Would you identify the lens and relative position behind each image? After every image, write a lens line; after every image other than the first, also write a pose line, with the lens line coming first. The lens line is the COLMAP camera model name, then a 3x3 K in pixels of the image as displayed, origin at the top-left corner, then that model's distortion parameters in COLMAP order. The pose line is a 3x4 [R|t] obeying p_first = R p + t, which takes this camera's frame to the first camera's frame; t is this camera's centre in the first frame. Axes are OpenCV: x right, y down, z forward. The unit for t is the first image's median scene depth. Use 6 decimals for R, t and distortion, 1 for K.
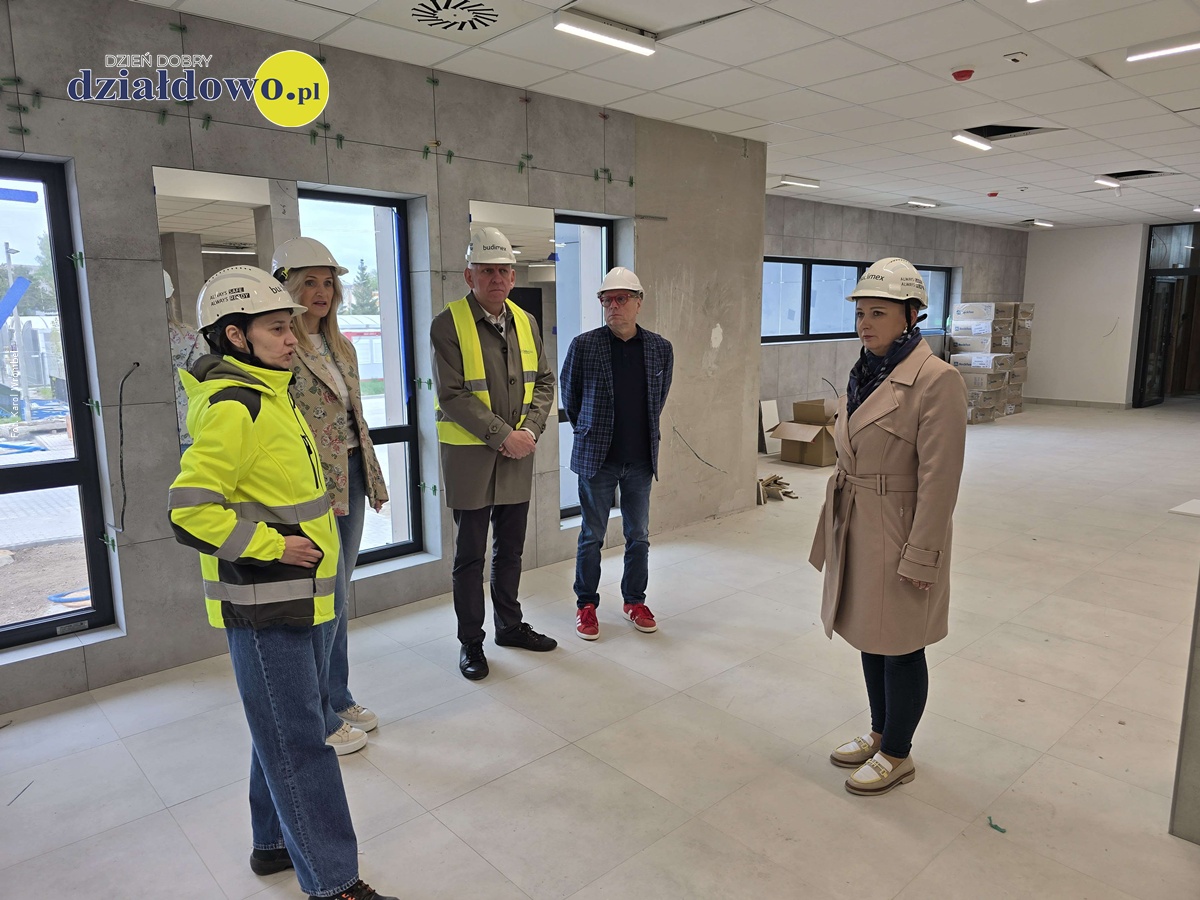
lens RADIAL K [[805.0, 0, 611.4], [0, 805.0, 448.9], [0, 0, 1]] dist [0.056739, -0.049777]
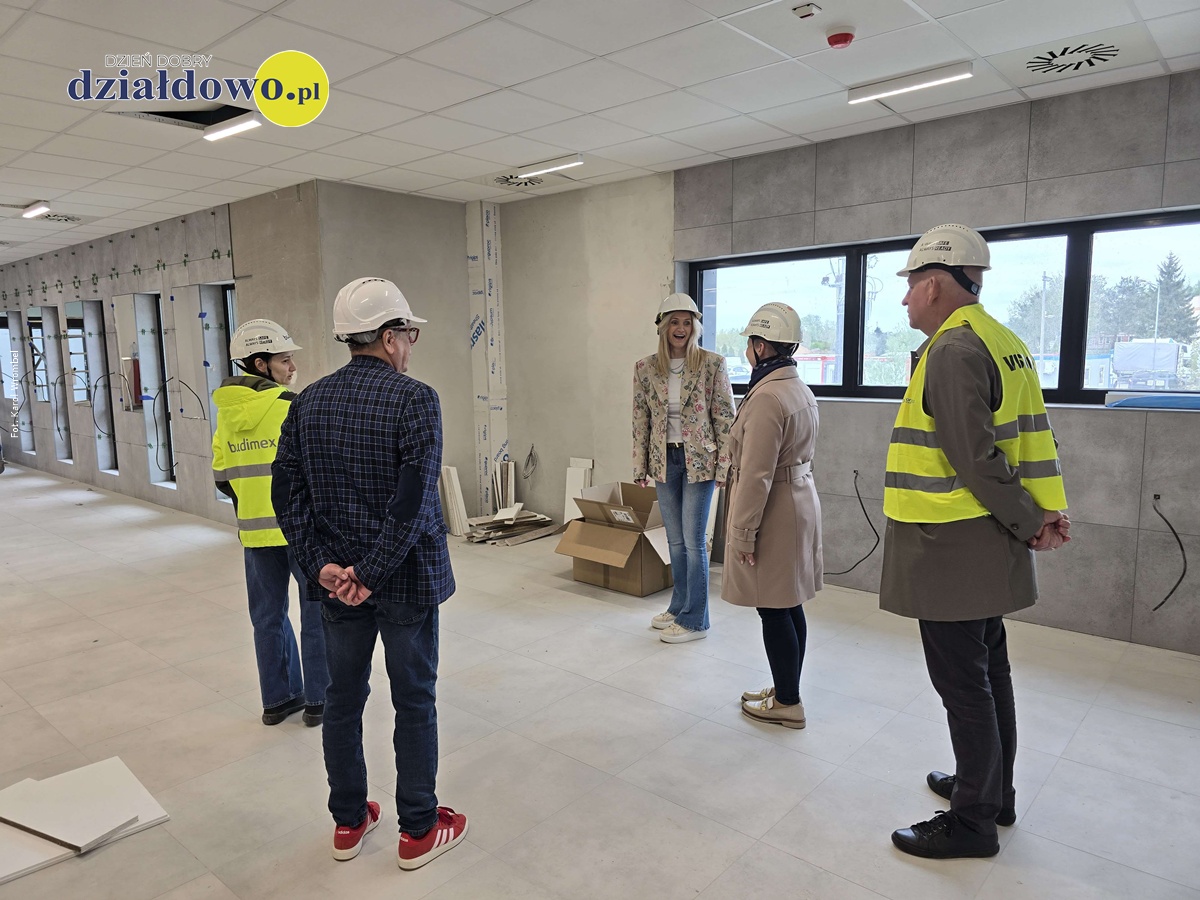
lens RADIAL K [[819.0, 0, 570.6], [0, 819.0, 444.6], [0, 0, 1]] dist [-0.001029, -0.001539]
pose [[0.100780, 0.114668, -0.988279, 1.413662], [-0.154746, 0.983054, 0.098282, -0.239994], [0.982801, 0.143028, 0.116816, 1.419751]]
